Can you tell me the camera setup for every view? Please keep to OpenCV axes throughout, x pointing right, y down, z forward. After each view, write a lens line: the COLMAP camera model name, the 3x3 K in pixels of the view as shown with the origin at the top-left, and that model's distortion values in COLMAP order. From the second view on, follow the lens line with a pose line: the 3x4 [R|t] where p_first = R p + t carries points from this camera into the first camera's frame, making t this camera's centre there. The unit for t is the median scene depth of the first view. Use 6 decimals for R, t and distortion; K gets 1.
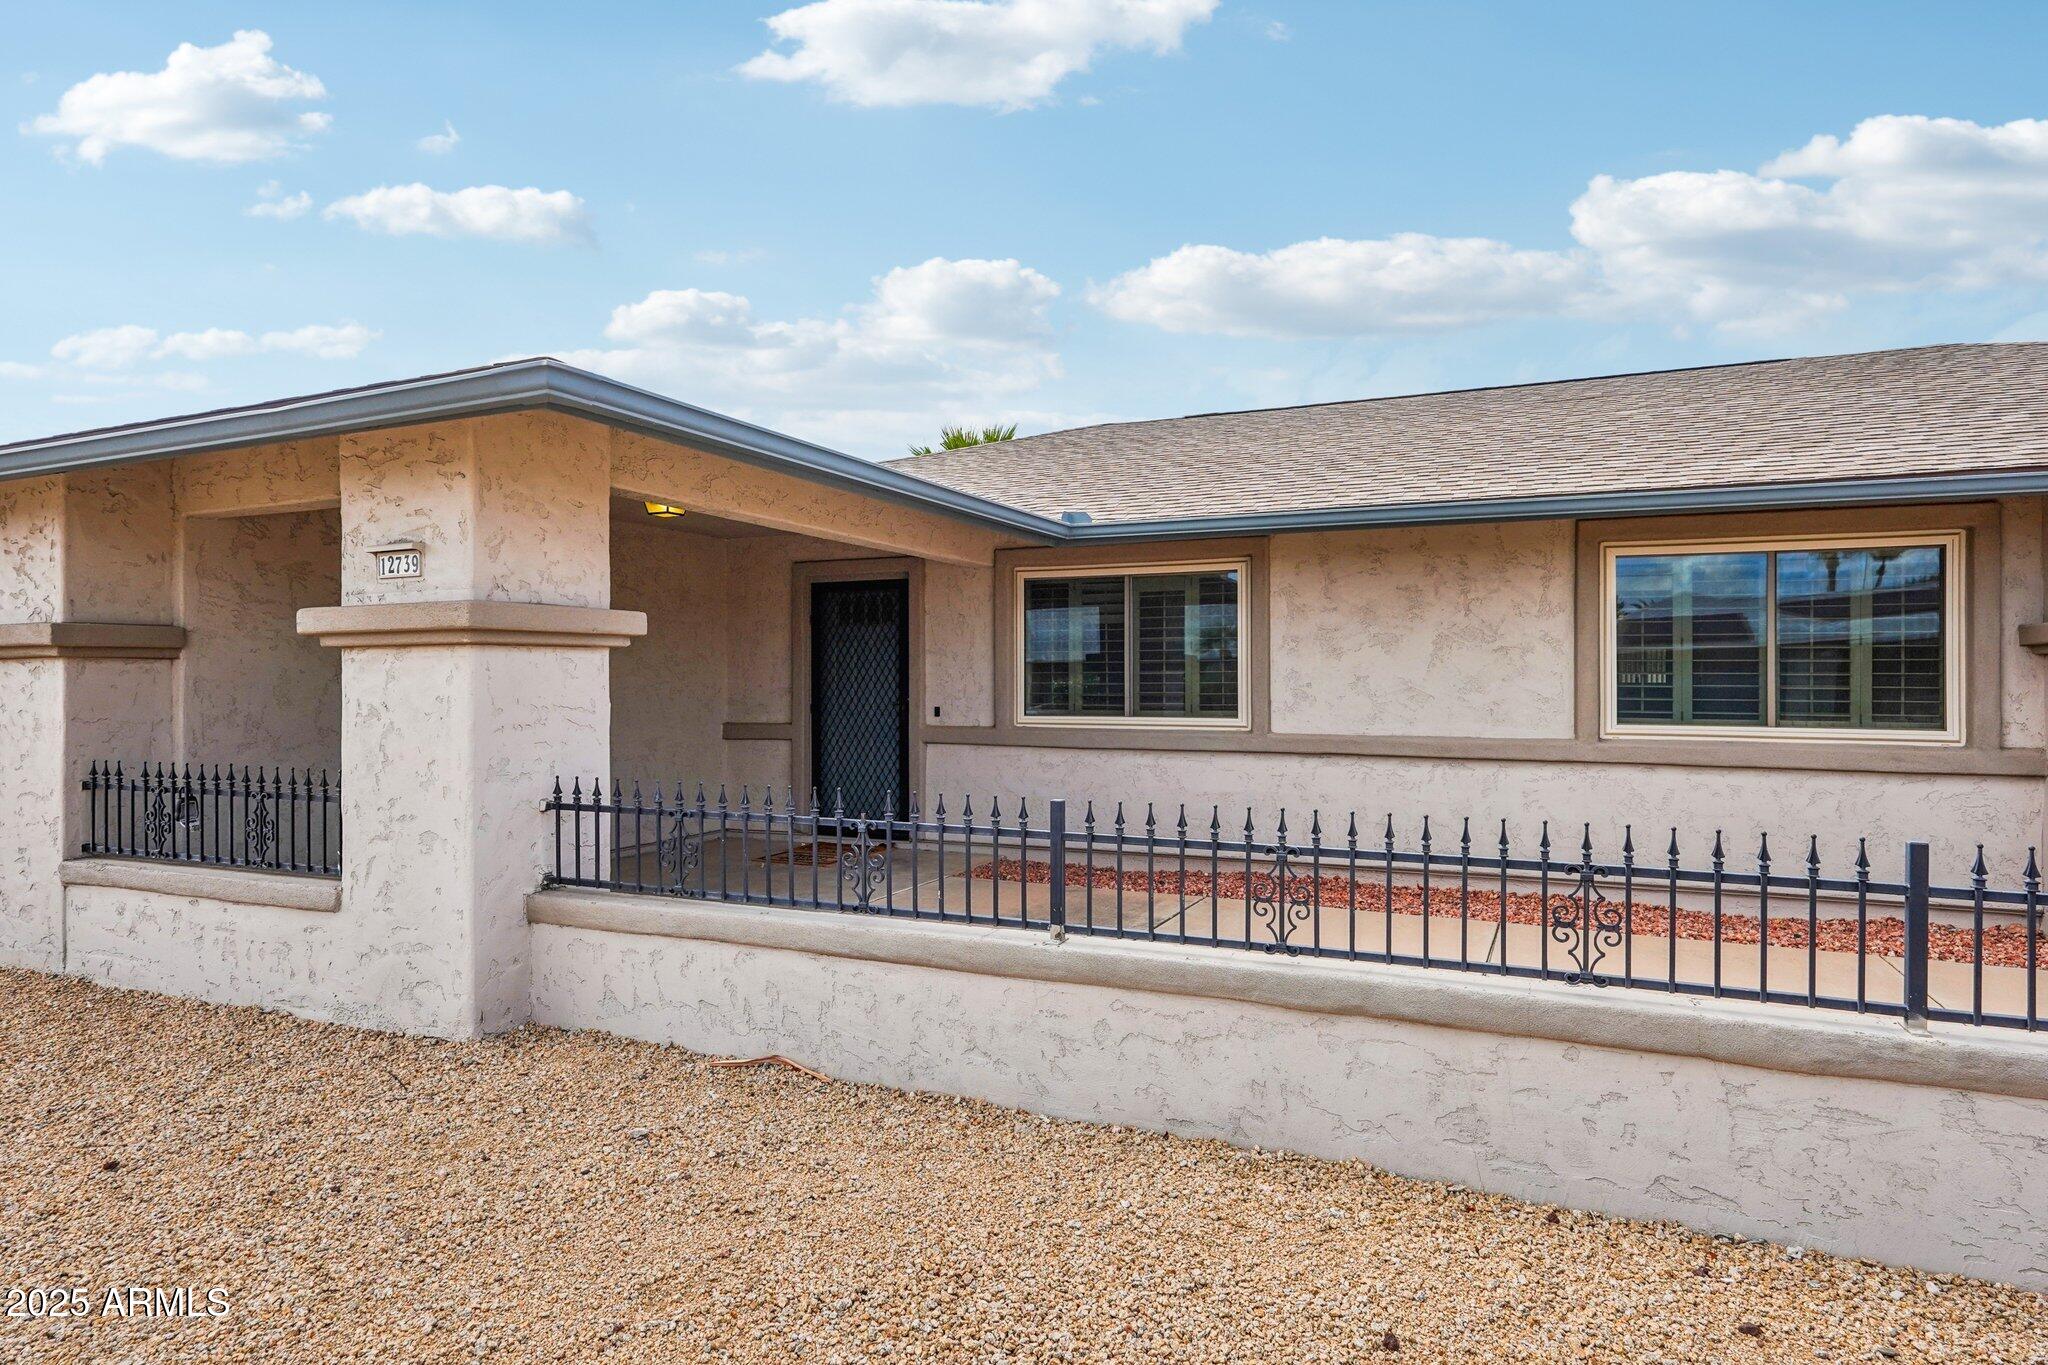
lens RADIAL K [[1152.9, 0, 1014.2], [0, 1152.9, 683.0], [0, 0, 1]] dist [0.003080, 0.000599]
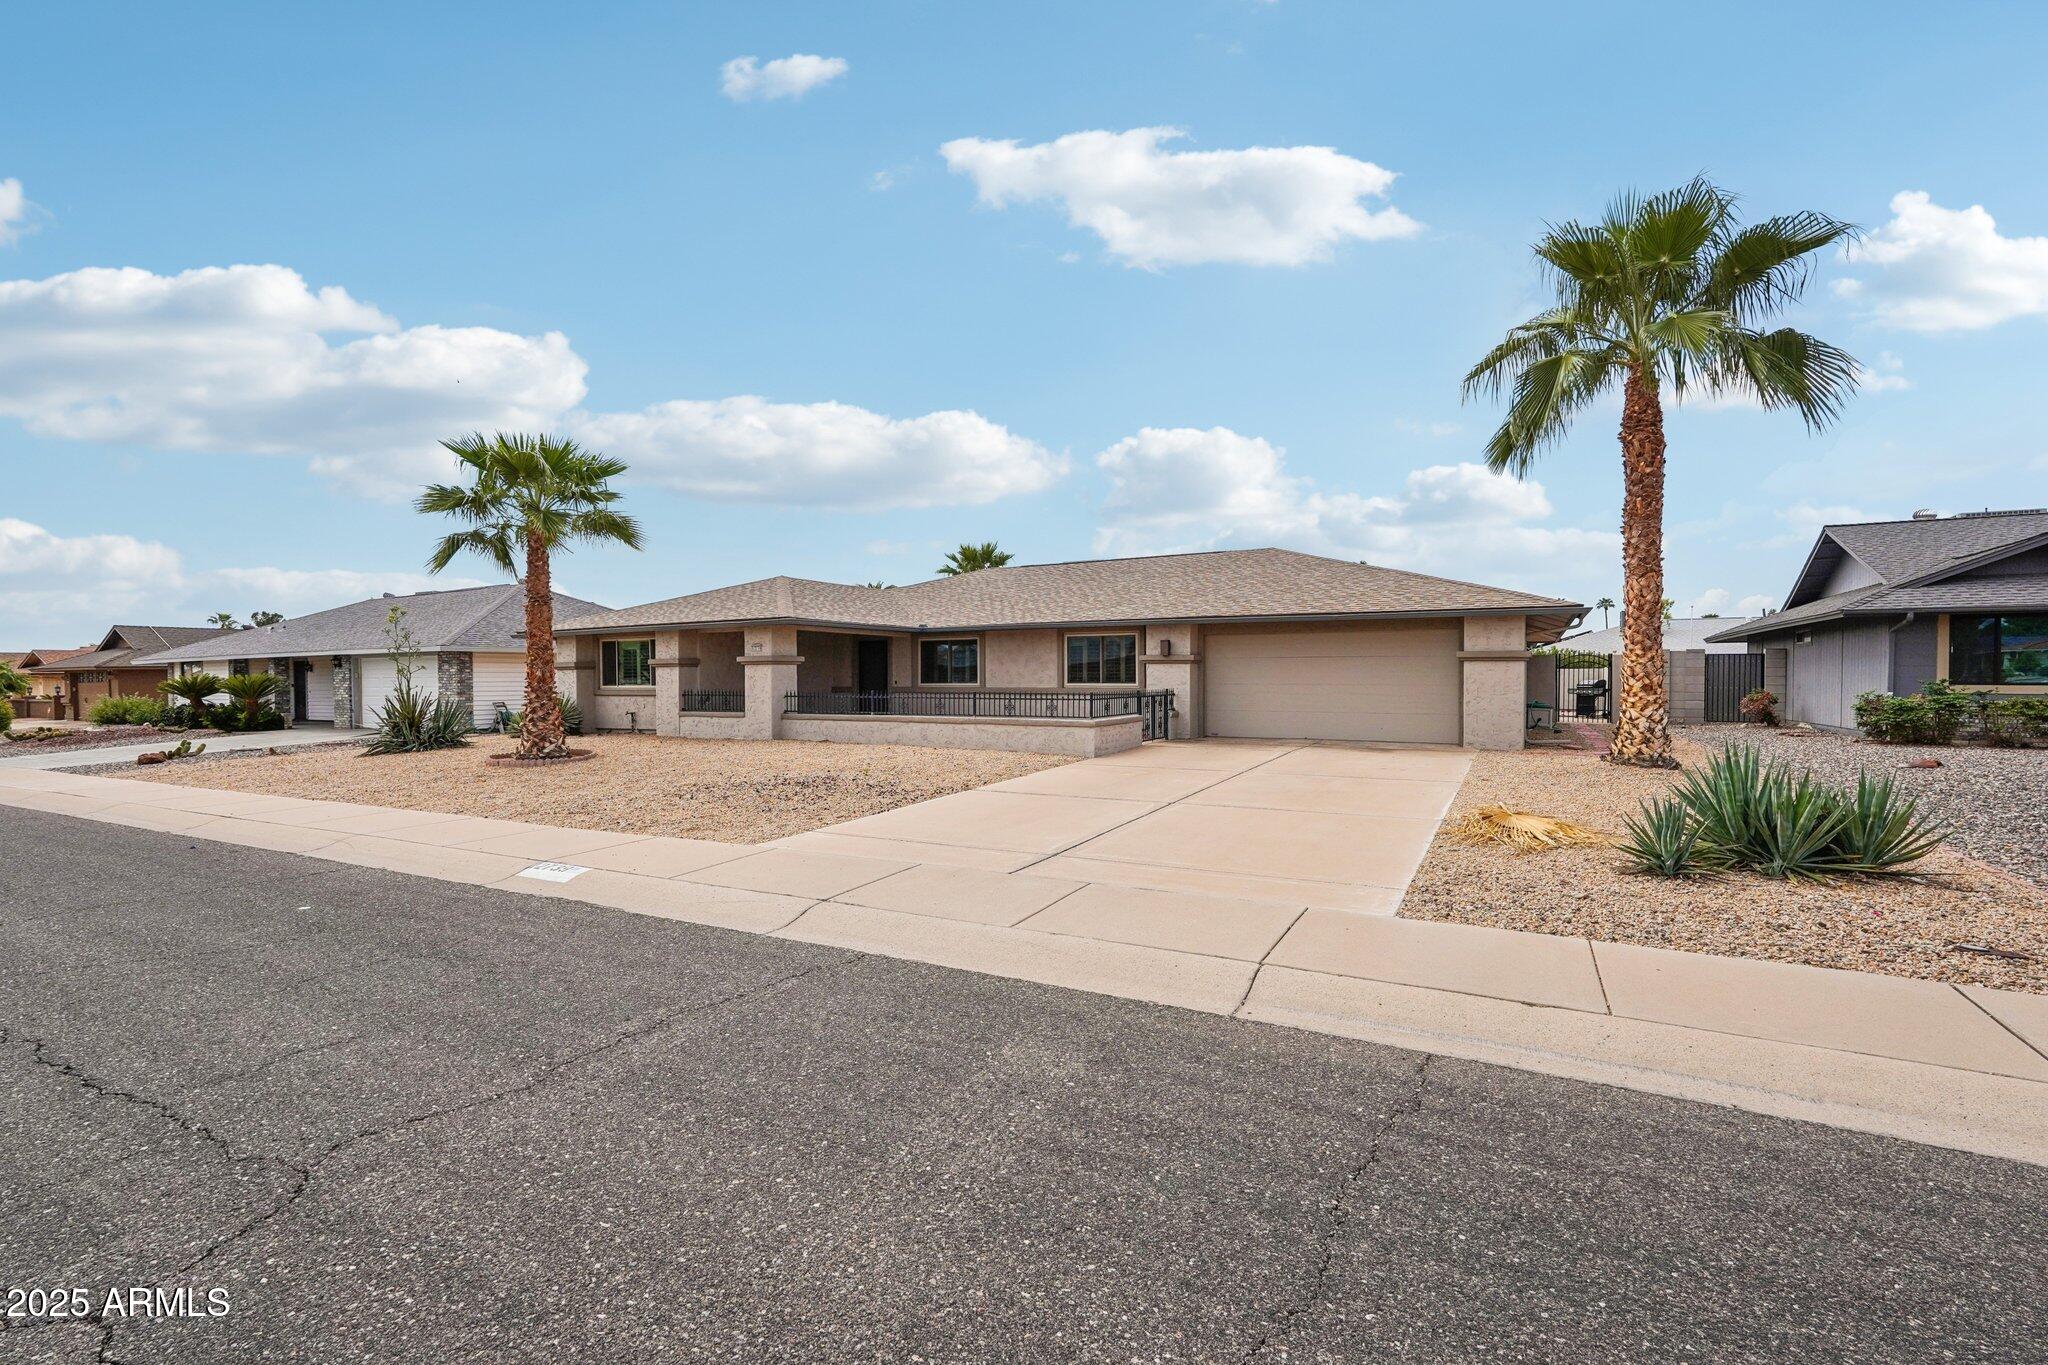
lens RADIAL K [[916.7, 0, 1024.9], [0, 916.7, 679.2], [0, 0, 1]] dist [0.002225, 0.000322]
pose [[0.996688, -0.001545, -0.081305, 0.849129], [0.001371, 0.999997, -0.002196, 0.038587], [0.081308, 0.002077, 0.996687, -2.559305]]
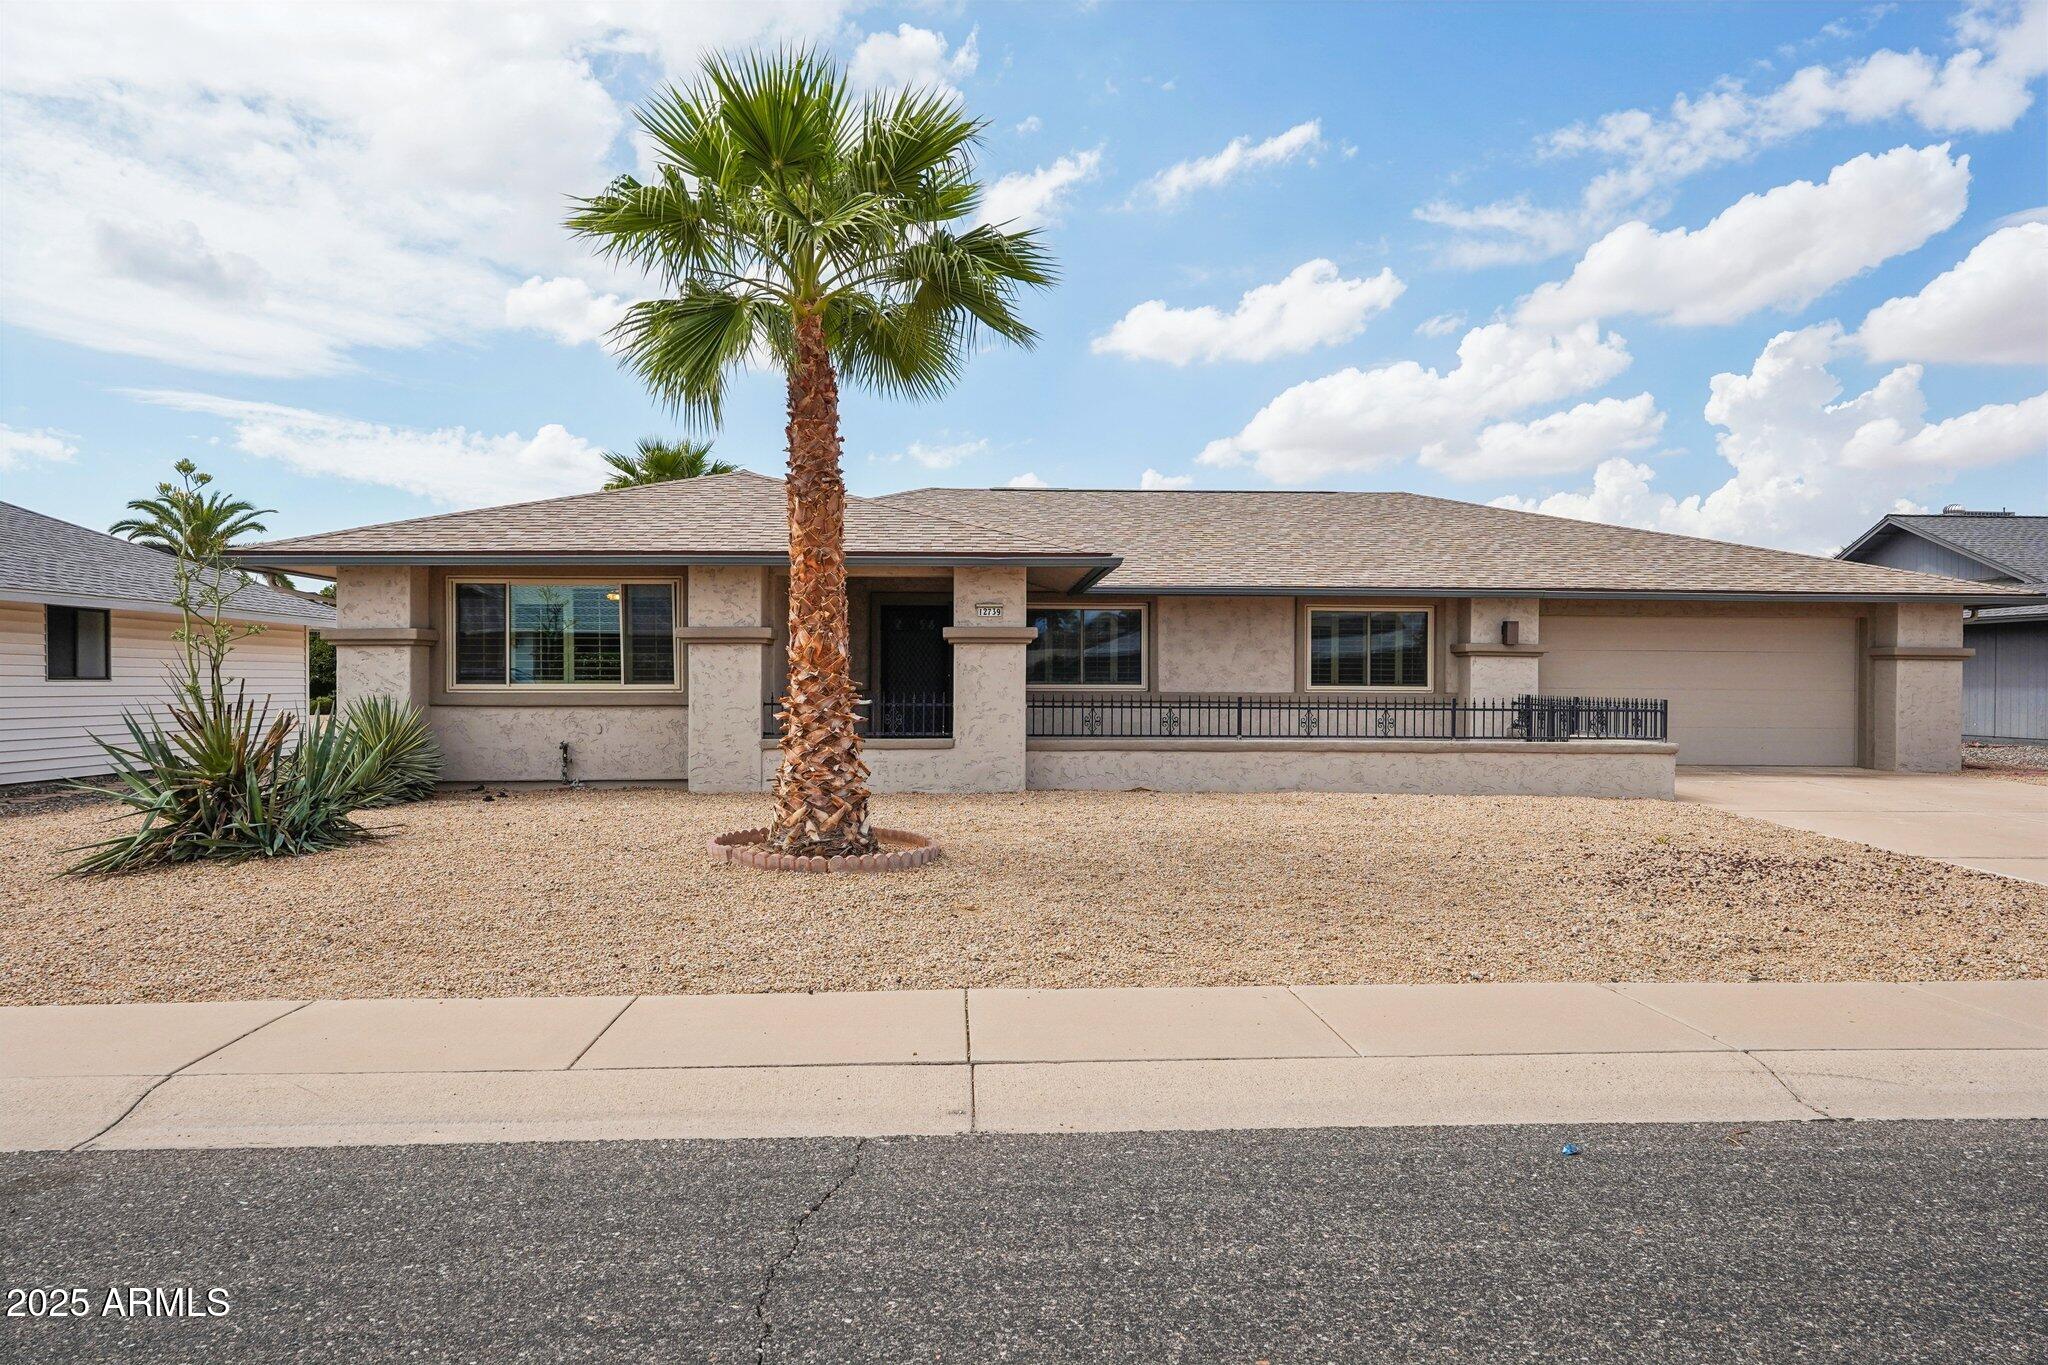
lens RADIAL K [[1384.7, 0, 1025.4], [0, 1384.7, 683.1], [0, 0, 1]] dist [0.009500, 0.002863]
pose [[0.893061, 0.006609, 0.449886, -1.615766], [-0.004934, 0.999976, -0.004896, 0.062771], [-0.449908, 0.002153, 0.893072, -1.575786]]
